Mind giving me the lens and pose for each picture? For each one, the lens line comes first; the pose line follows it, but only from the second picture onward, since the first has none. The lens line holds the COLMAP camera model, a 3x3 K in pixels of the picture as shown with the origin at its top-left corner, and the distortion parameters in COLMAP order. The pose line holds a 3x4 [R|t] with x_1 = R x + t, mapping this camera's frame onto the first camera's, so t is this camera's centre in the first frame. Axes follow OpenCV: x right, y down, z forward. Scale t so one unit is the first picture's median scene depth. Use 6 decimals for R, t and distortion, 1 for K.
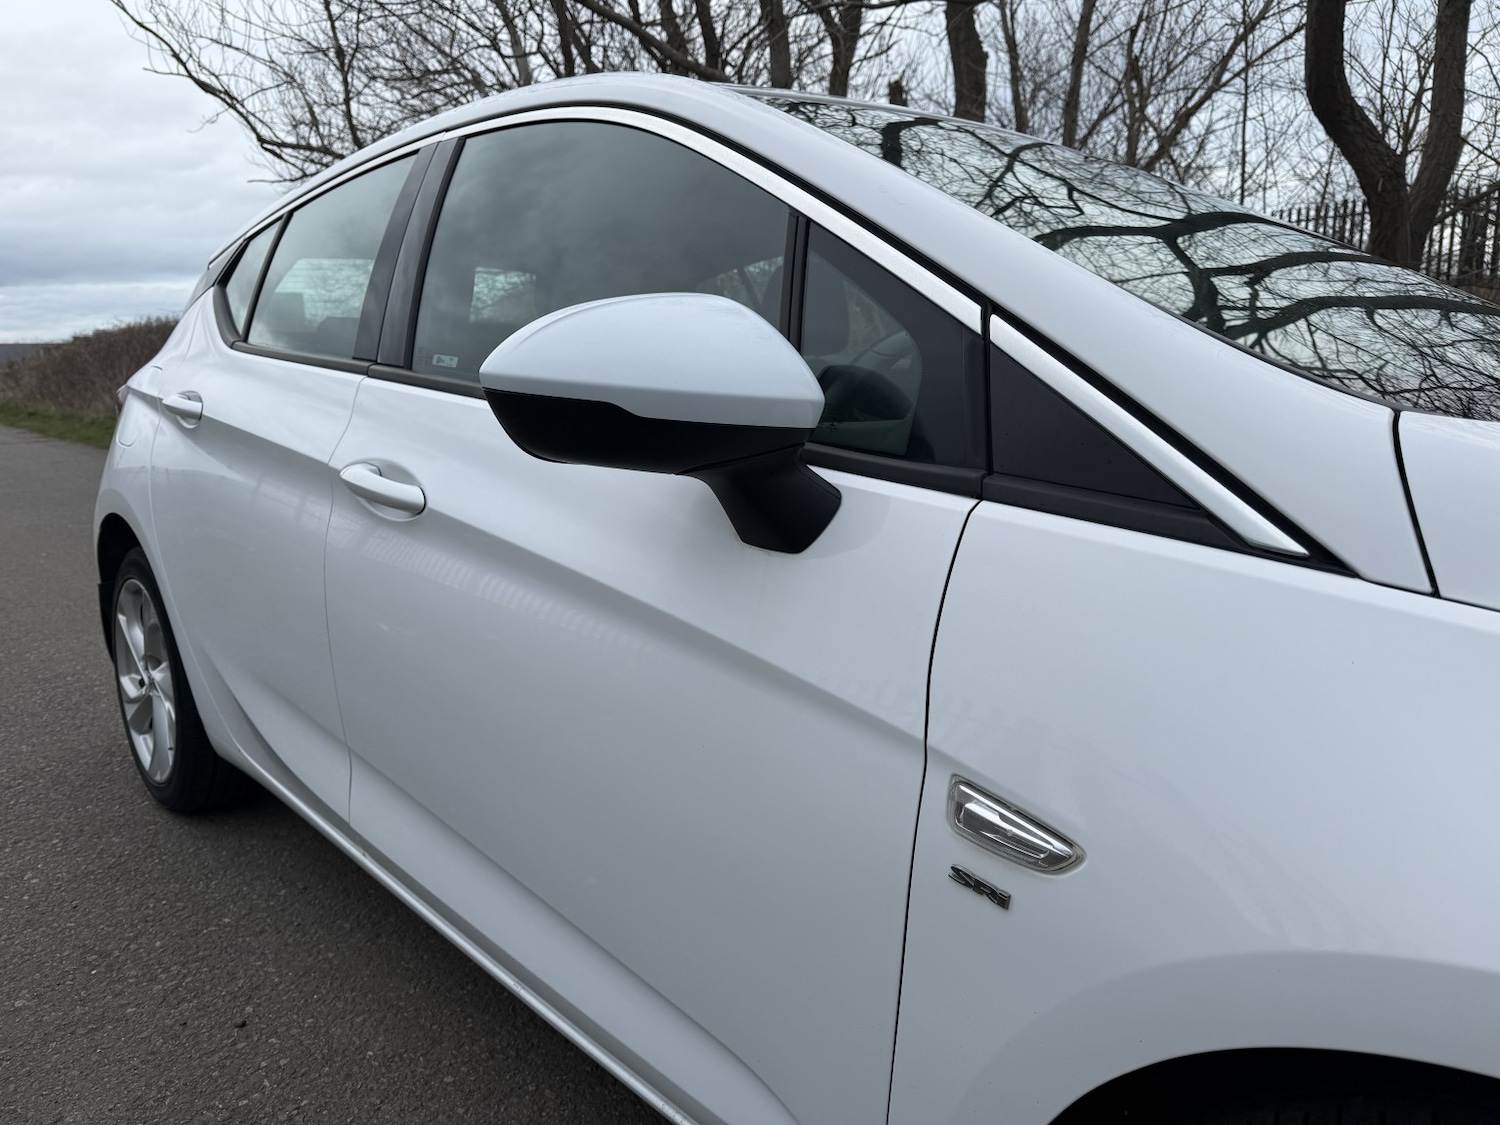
lens RADIAL K [[1081.9, 0, 752.8], [0, 1081.9, 554.2], [0, 0, 1]] dist [0.003586, -0.011711]
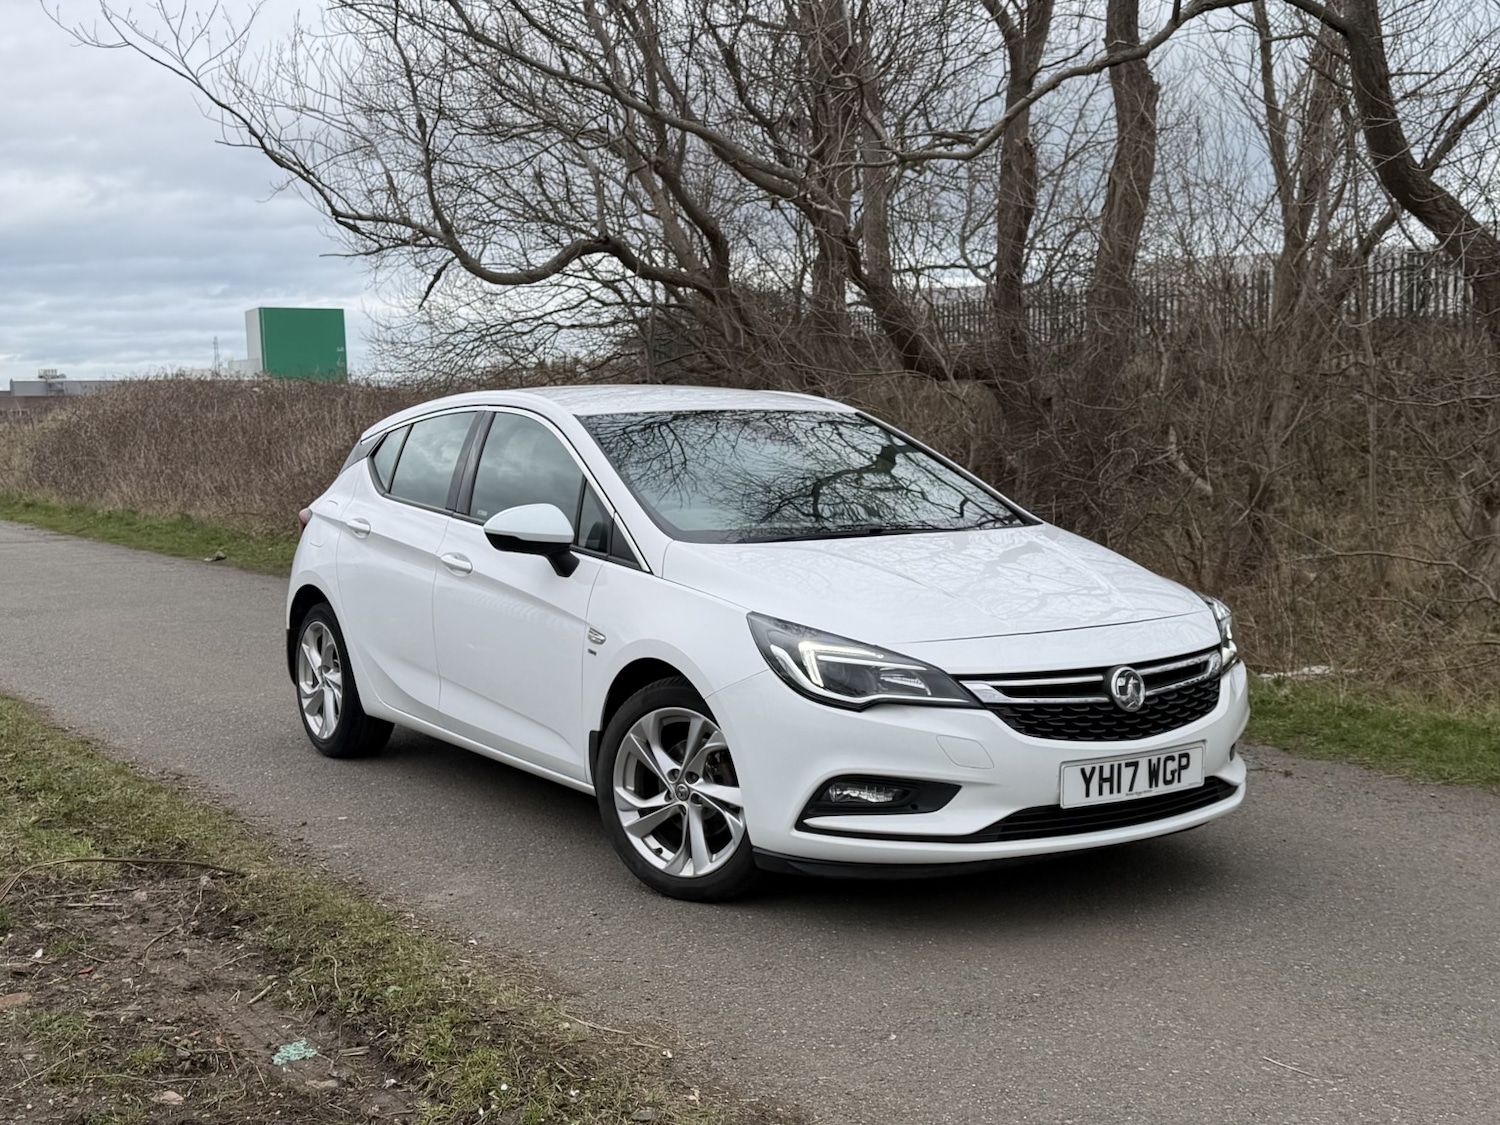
lens RADIAL K [[1867.7, 0, 791.8], [0, 1867.7, 628.9], [0, 0, 1]] dist [0.121835, 0.000000]
pose [[0.988518, 0.010475, -0.150741, 0.758570], [-0.019205, 0.998214, -0.056577, 0.224700], [0.149879, 0.058822, 0.986953, -2.217834]]
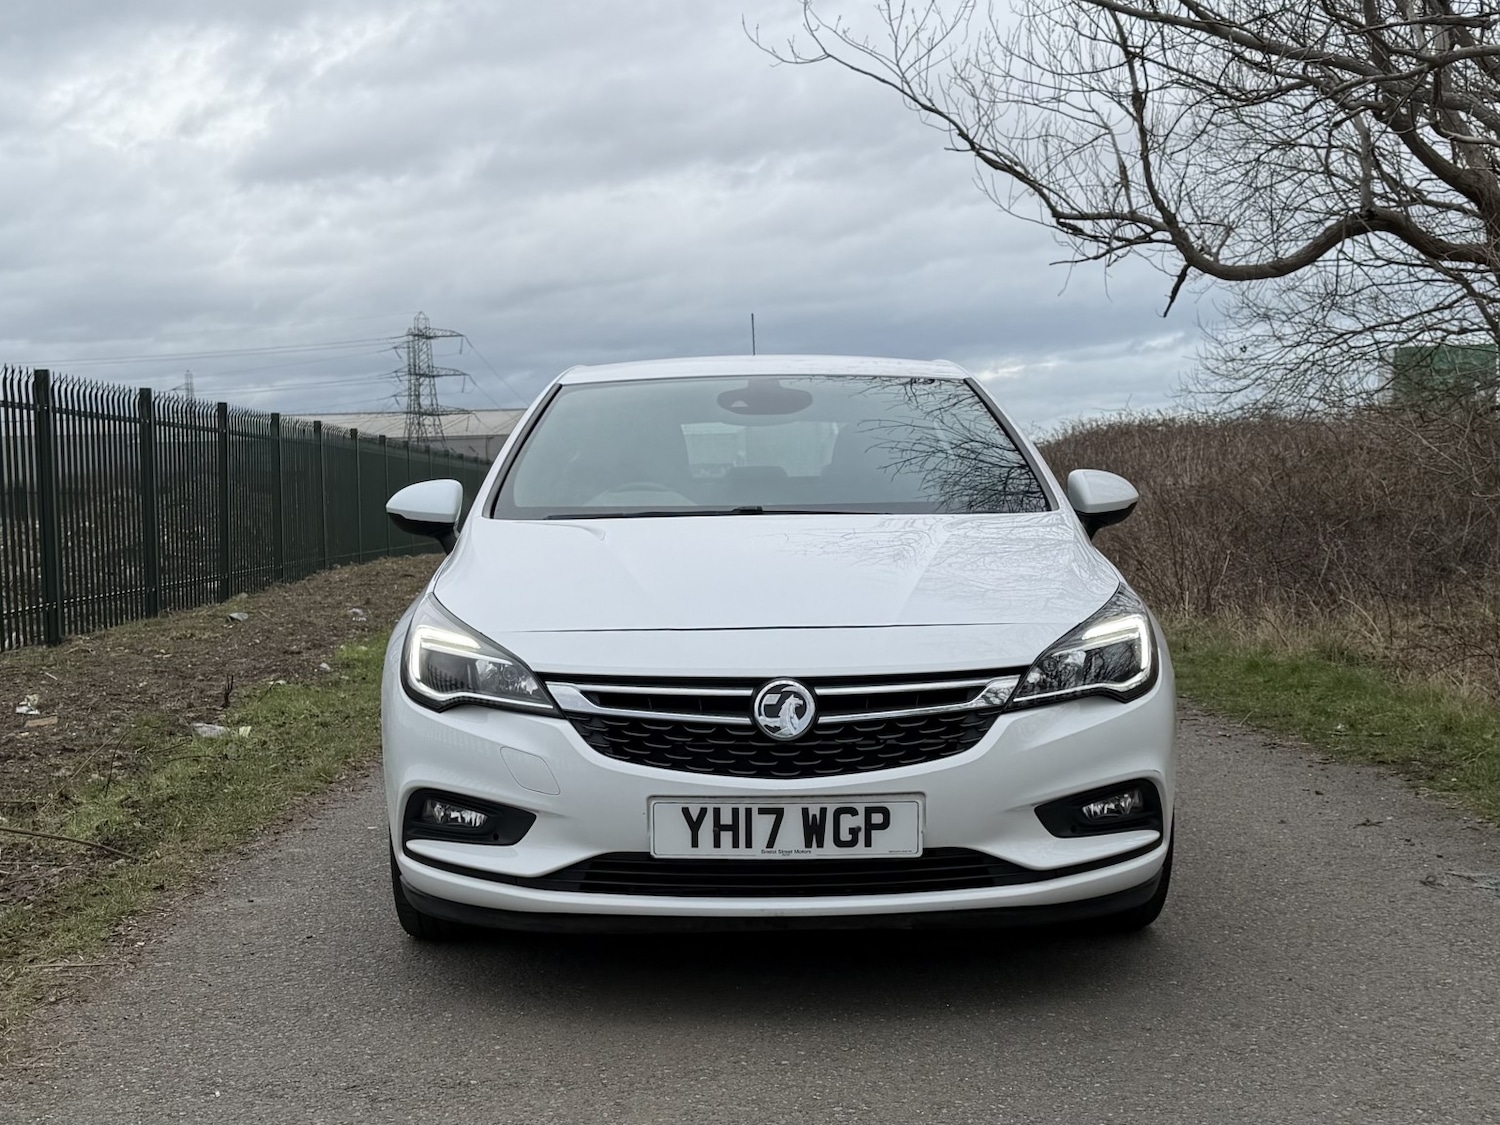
lens RADIAL K [[2142.8, 0, 715.1], [0, 2142.8, 637.6], [0, 0, 1]] dist [0.123234, 0.000000]
pose [[0.716632, 0.041786, -0.696198, 2.177580], [-0.110493, 0.992399, -0.054172, 0.206400], [0.688643, 0.115747, 0.715802, -1.289039]]
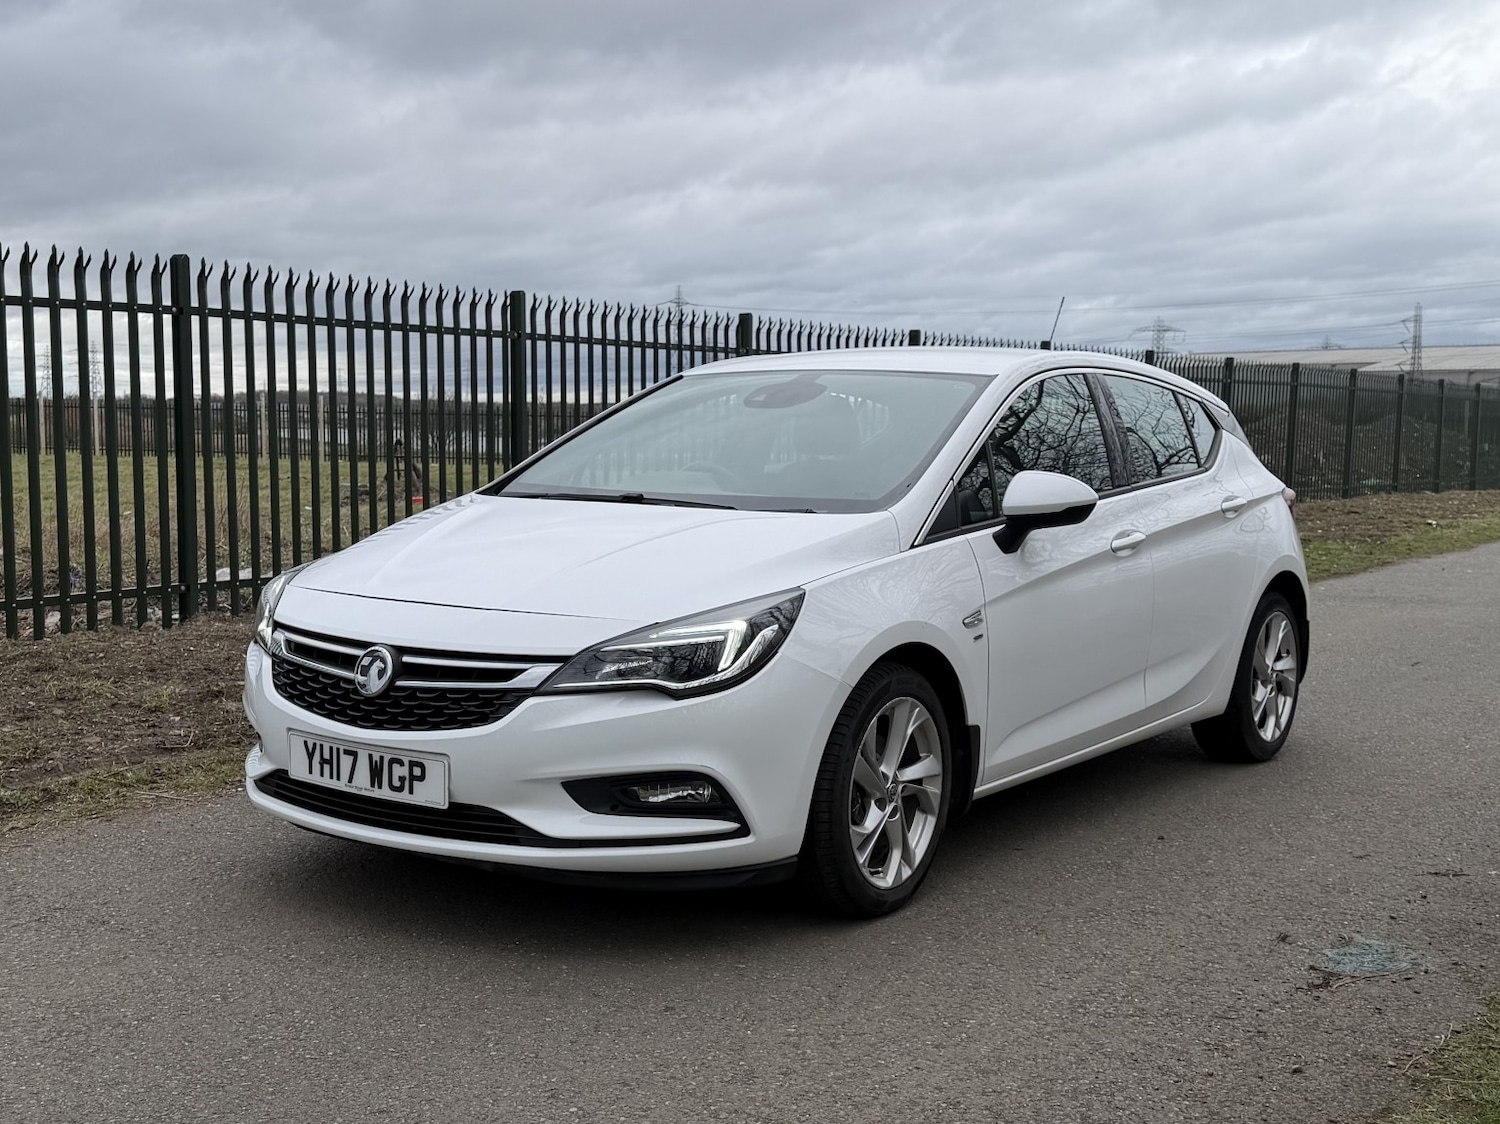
lens RADIAL K [[1867.7, 0, 741.9], [0, 1867.7, 606.0], [0, 0, 1]] dist [0.121835, 0.000000]
pose [[0.187114, 0.113100, -0.975806, 2.955263], [-0.192703, 0.978276, 0.076434, -0.155510], [0.963252, 0.173739, 0.204844, 0.161268]]
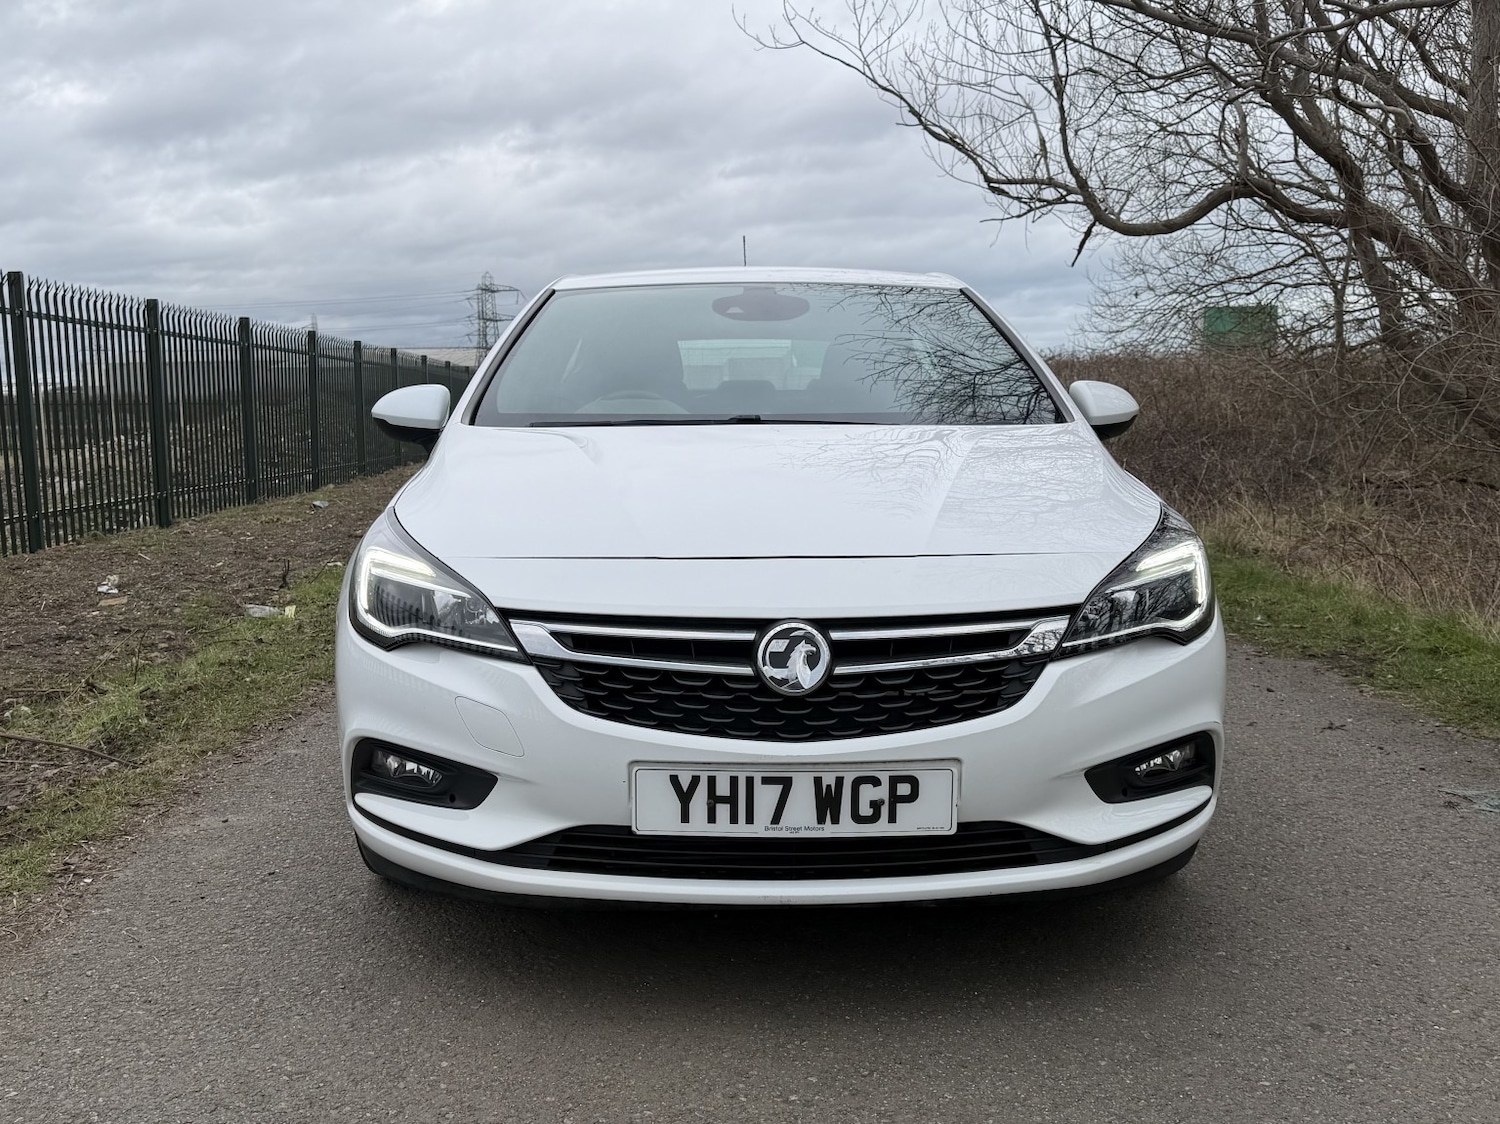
lens RADIAL K [[1525.3, 0, 731.6], [0, 1525.3, 597.0], [0, 0, 1]] dist [0.039950, 0.000000]
pose [[0.730146, 0.084916, -0.677994, 1.591775], [-0.117019, 0.993128, -0.001635, 0.117573], [0.673196, 0.080532, 0.735066, -0.705395]]
